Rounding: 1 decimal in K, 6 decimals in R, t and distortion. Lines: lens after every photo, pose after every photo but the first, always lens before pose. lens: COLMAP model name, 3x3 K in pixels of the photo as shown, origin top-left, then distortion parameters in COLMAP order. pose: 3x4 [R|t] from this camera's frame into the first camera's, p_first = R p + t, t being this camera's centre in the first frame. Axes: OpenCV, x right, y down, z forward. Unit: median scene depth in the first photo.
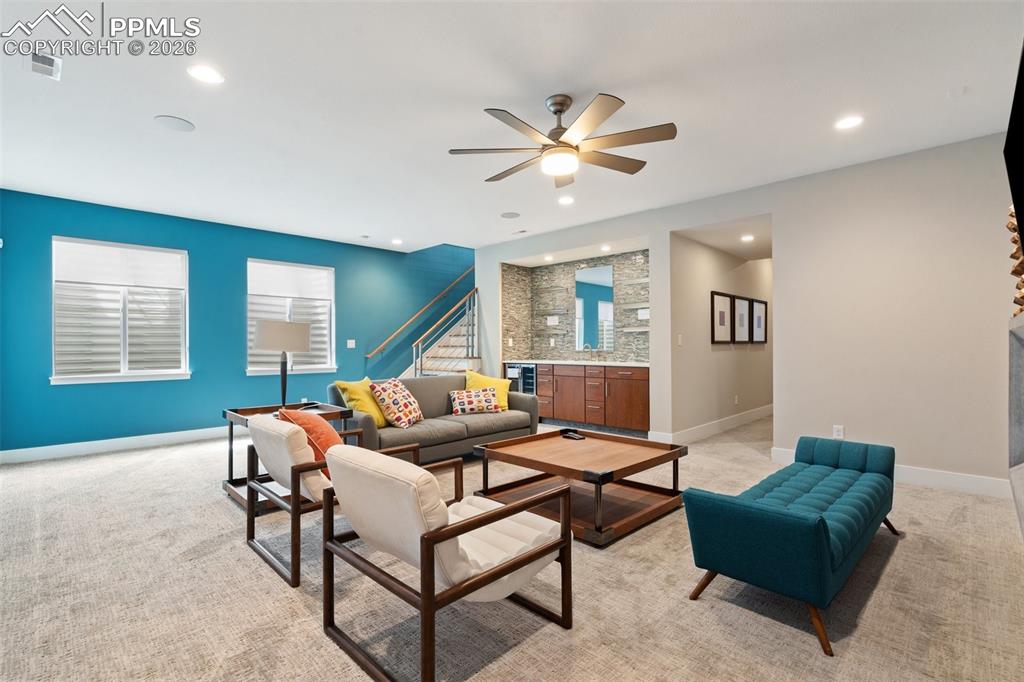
lens RADIAL K [[470.0, 0, 510.6], [0, 470.0, 344.4], [0, 0, 1]] dist [-0.003778, 0.000902]
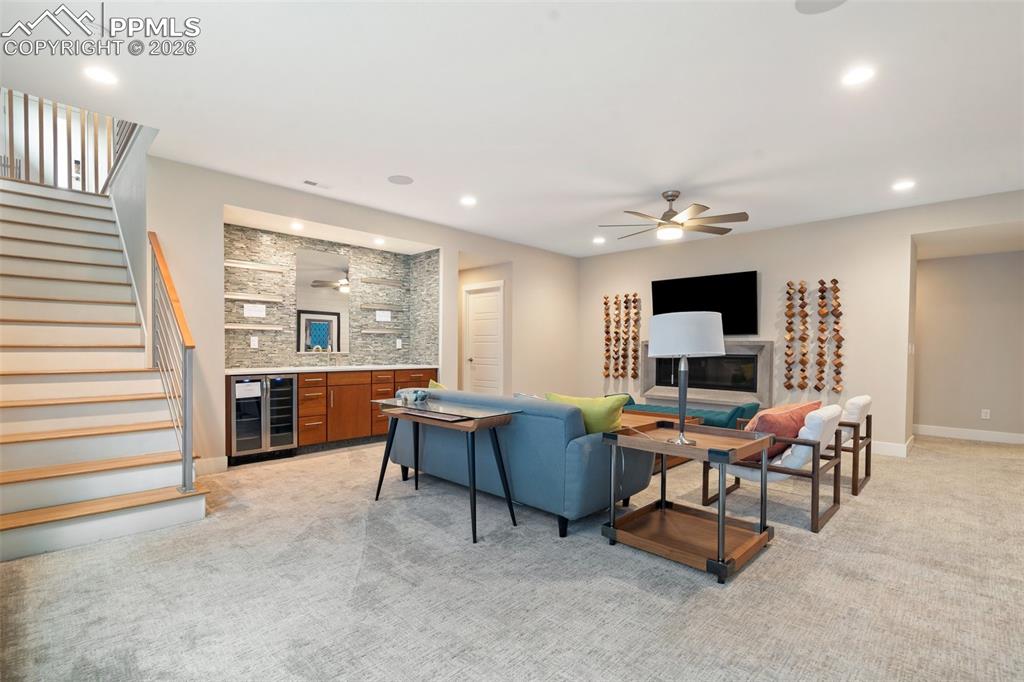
lens RADIAL K [[470.0, 0, 510.6], [0, 470.0, 348.5], [0, 0, 1]] dist [-0.003778, 0.000902]
pose [[-0.000944, 0.001912, 0.999998, -0.663690], [-0.010194, 0.999946, -0.001922, 0.002810], [-0.999948, -0.010196, -0.000924, 0.692173]]
